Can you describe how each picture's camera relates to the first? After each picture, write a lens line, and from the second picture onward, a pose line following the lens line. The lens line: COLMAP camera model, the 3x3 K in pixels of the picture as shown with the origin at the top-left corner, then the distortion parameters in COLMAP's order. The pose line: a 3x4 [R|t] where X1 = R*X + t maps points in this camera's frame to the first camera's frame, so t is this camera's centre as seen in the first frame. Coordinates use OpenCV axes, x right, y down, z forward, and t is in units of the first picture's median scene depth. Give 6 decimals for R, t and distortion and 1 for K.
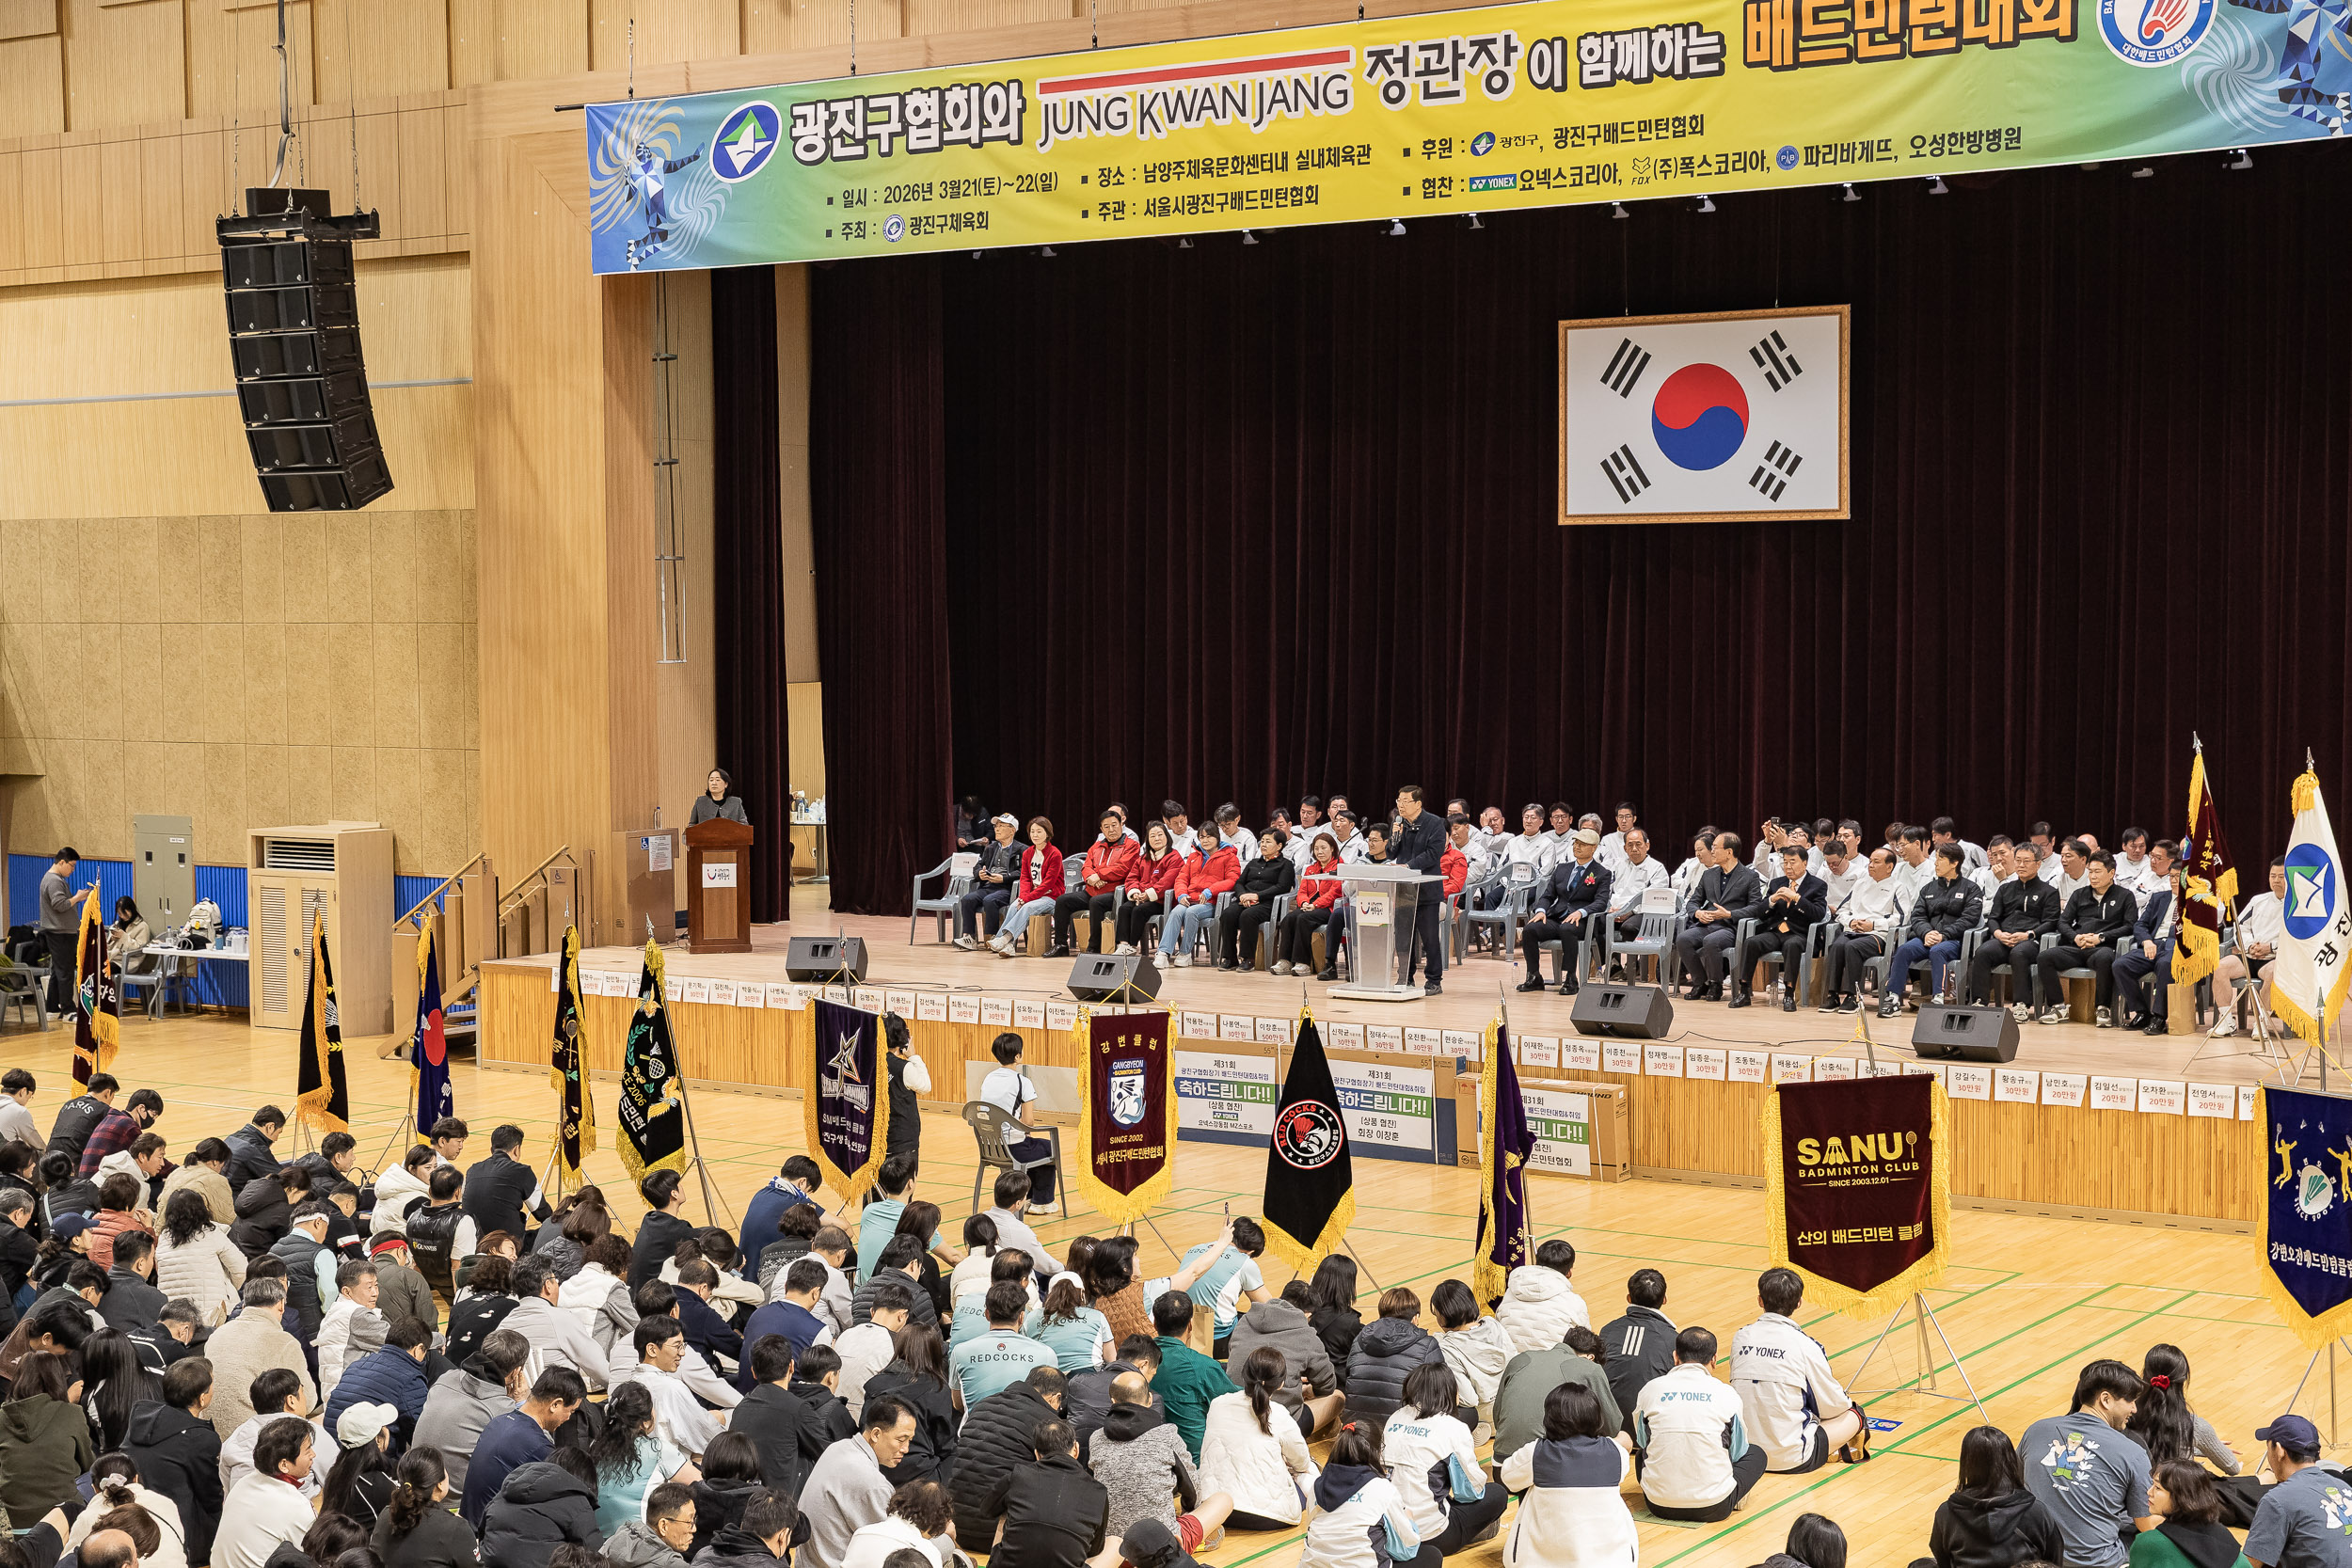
lens RADIAL K [[3511.9, 0, 1184.3], [0, 3511.9, 856.7], [0, 0, 1]] dist [0.068645, 0.000000]
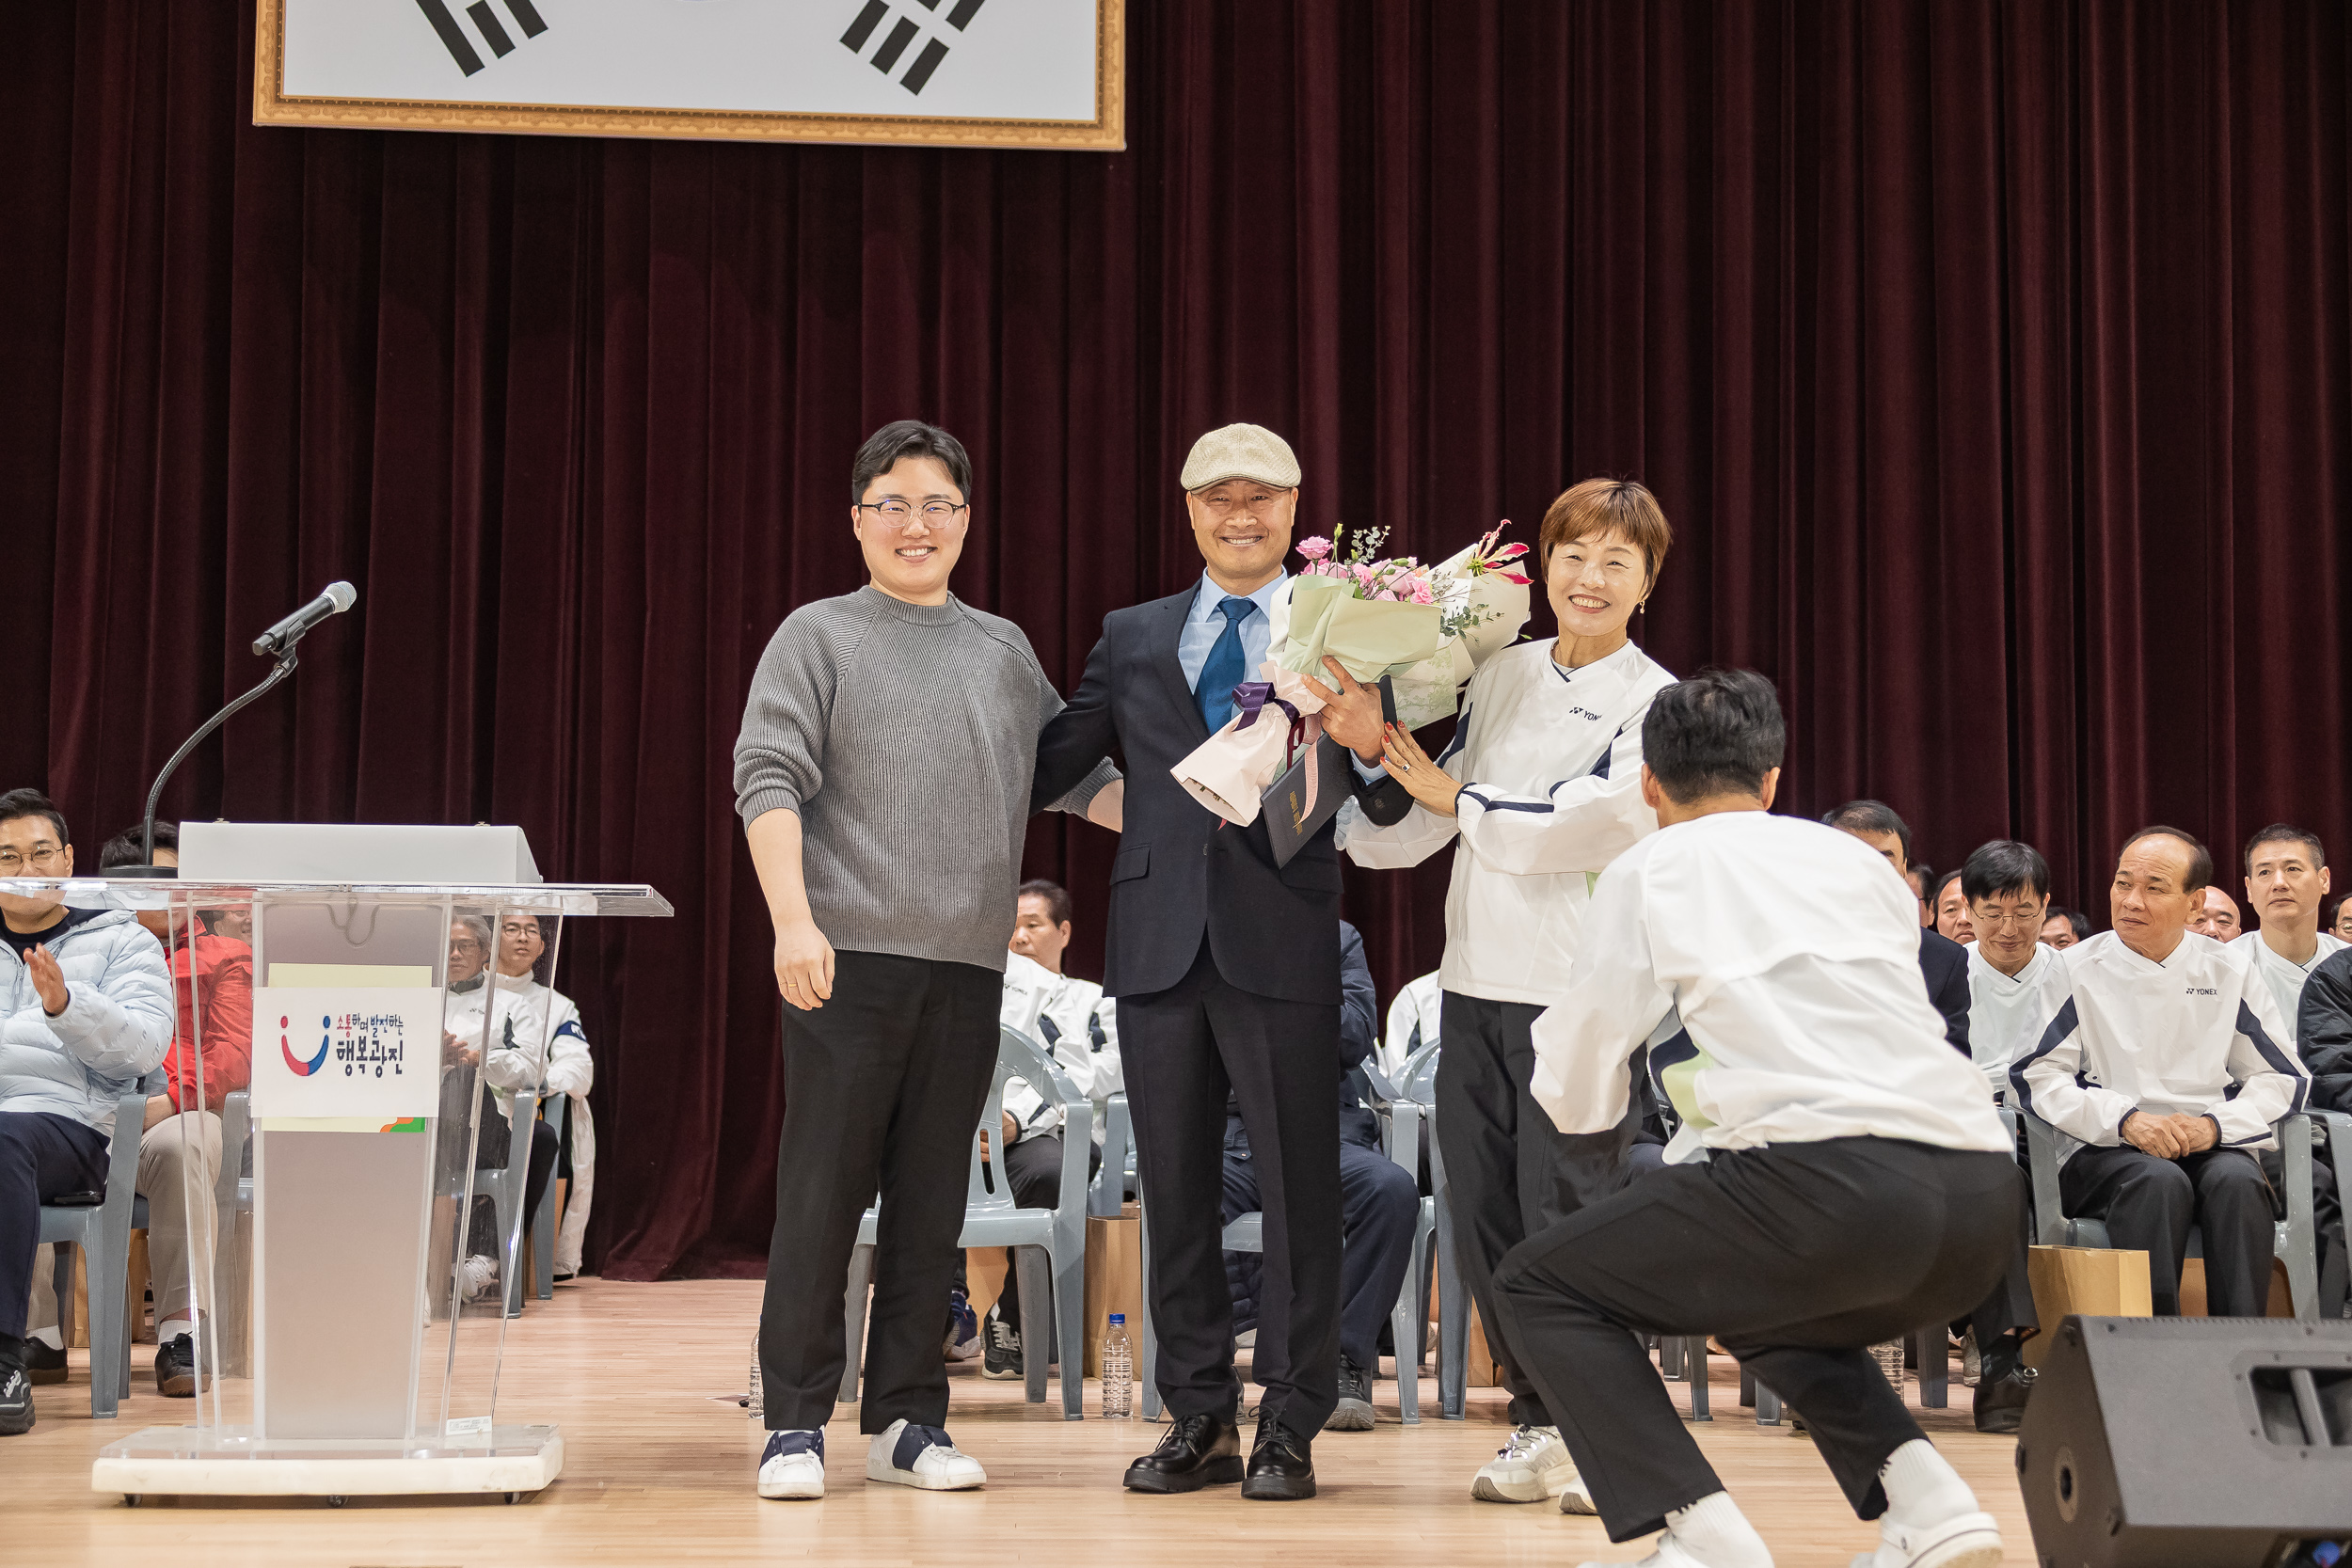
lens RADIAL K [[3422.2, 0, 1181.5], [0, 3422.2, 820.2], [0, 0, 1]] dist [0.055746, 0.000000]
pose [[0.795086, 0.059927, 0.603529, -0.025962], [0.029527, 0.990102, -0.137209, 0.027004], [-0.605778, 0.126913, 0.785447, 0.714131]]
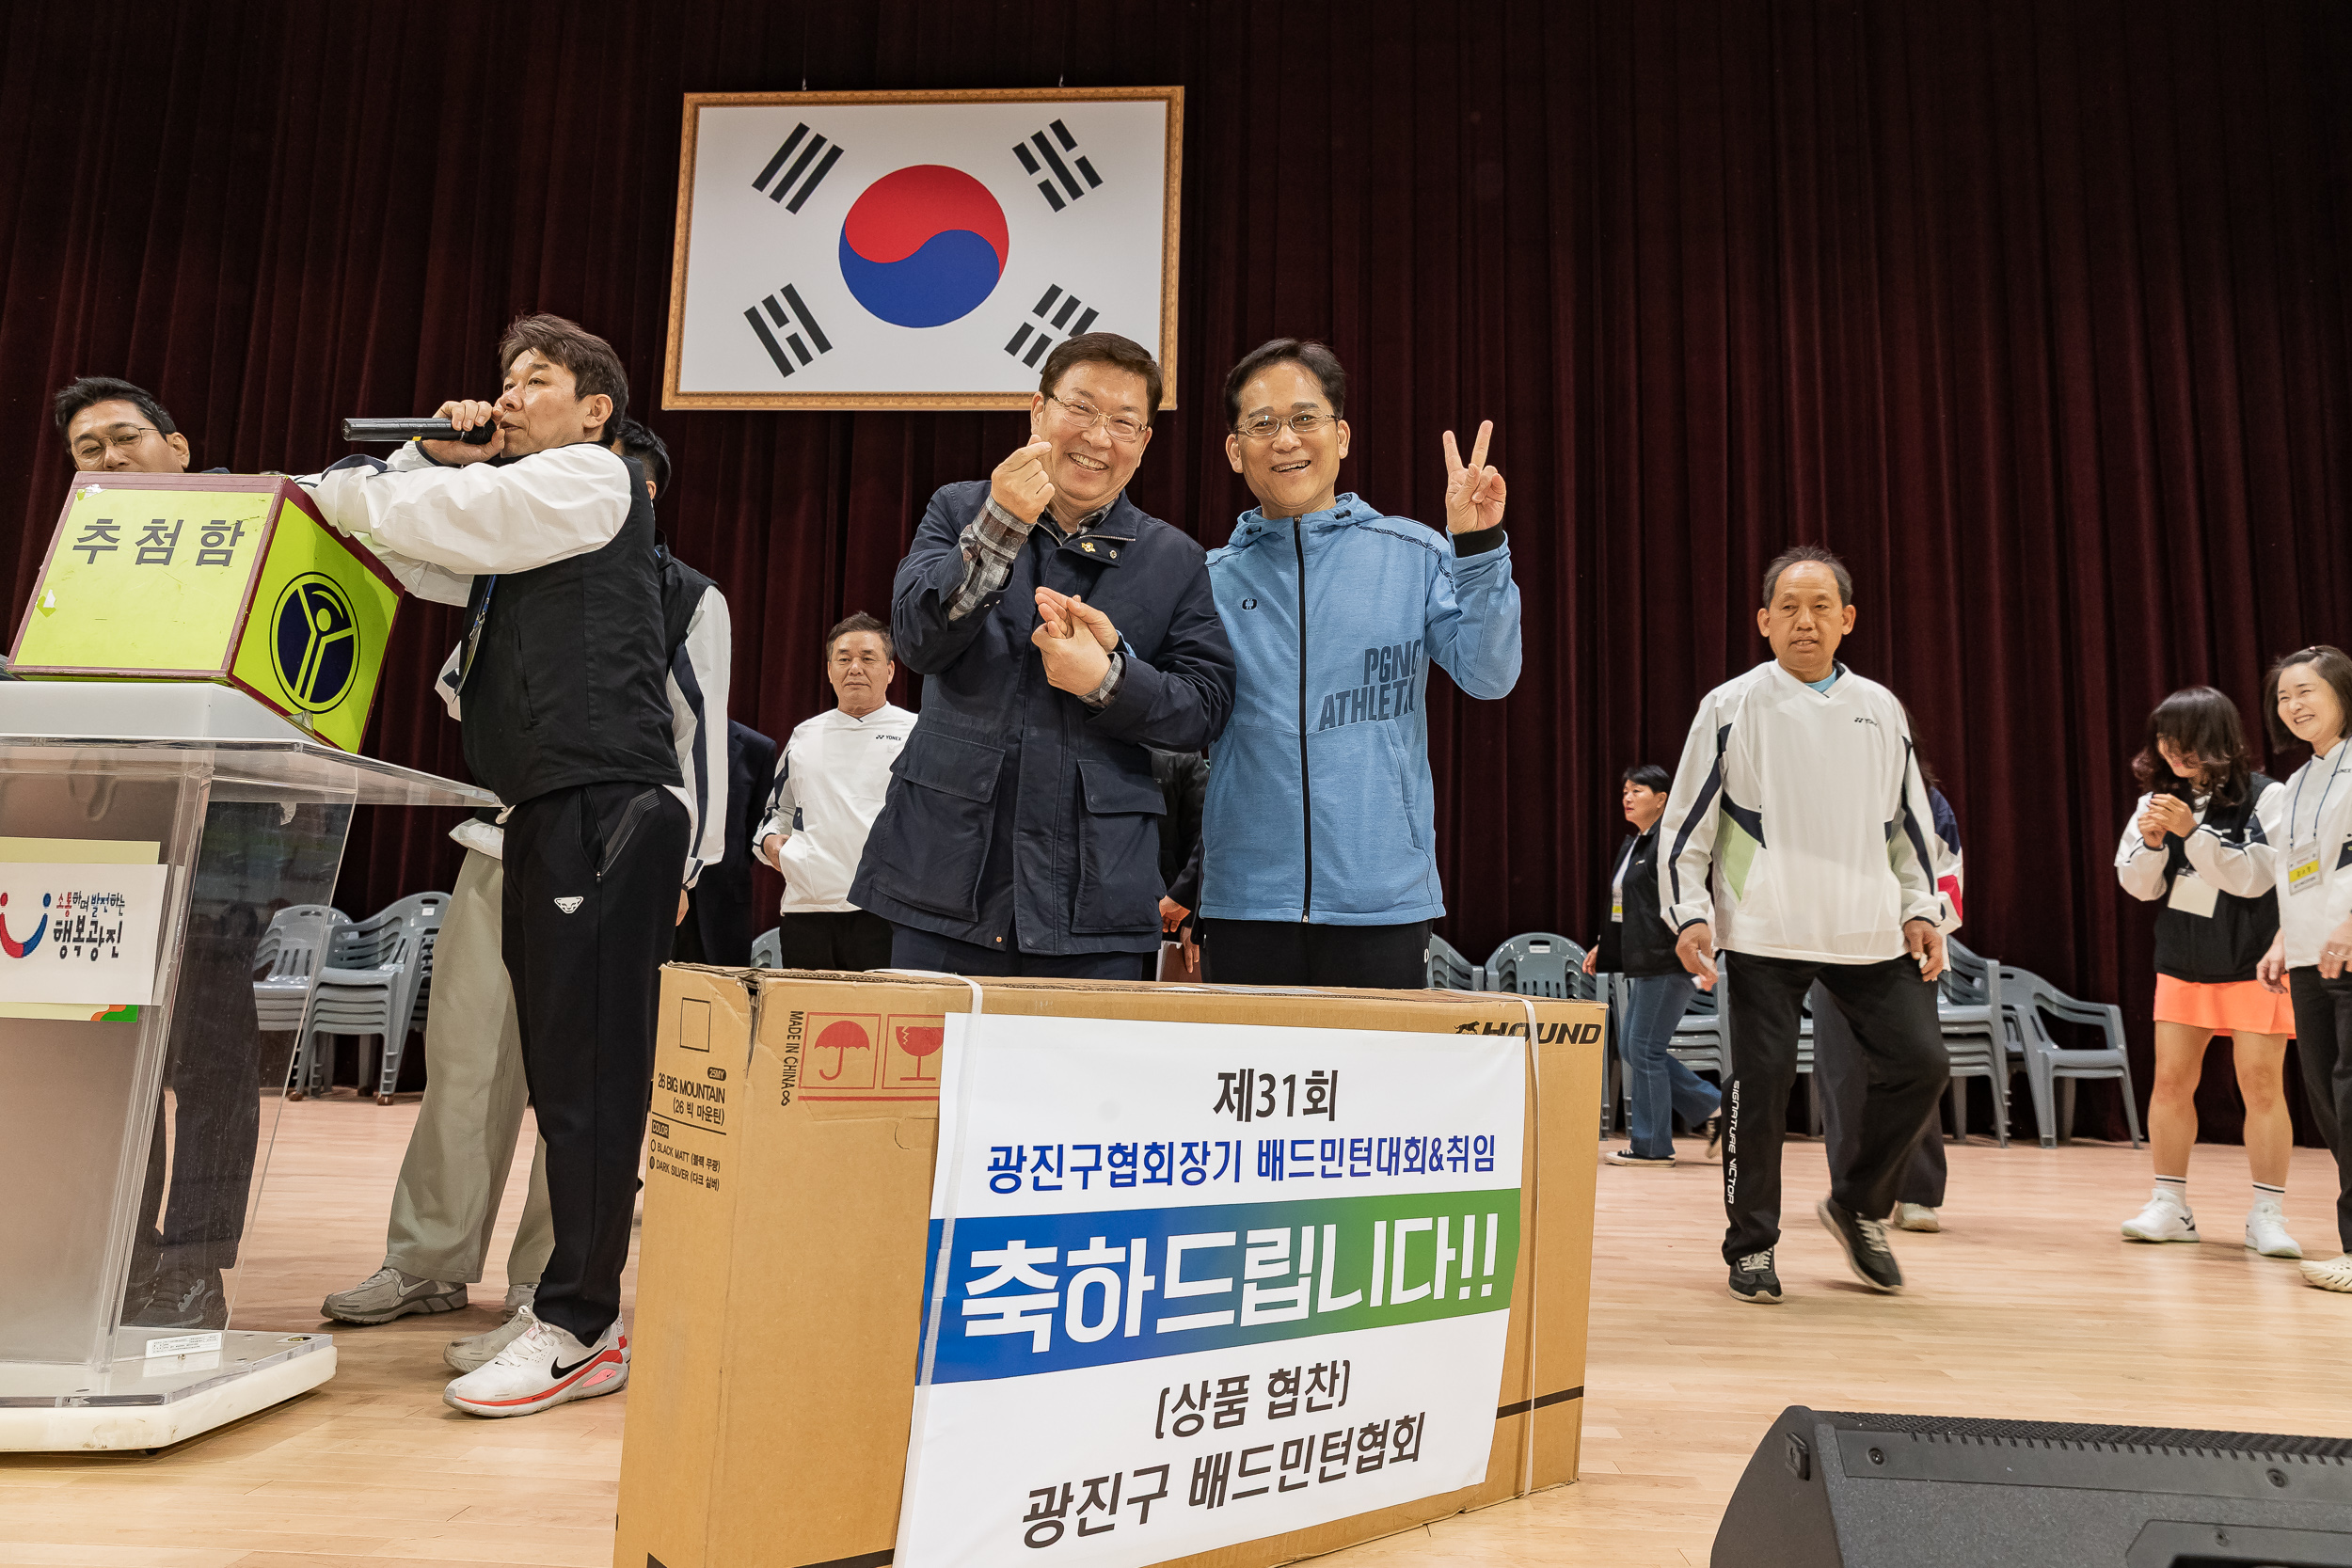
lens RADIAL K [[1549.4, 0, 1186.5], [0, 1549.4, 792.1], [0, 0, 1]] dist [-0.027197, 0.038725]
pose [[0.861687, 0.091697, 0.499087, 0.061156], [0.007180, 0.981236, -0.192678, 0.022184], [-0.507390, 0.169611, 0.844859, 0.781673]]
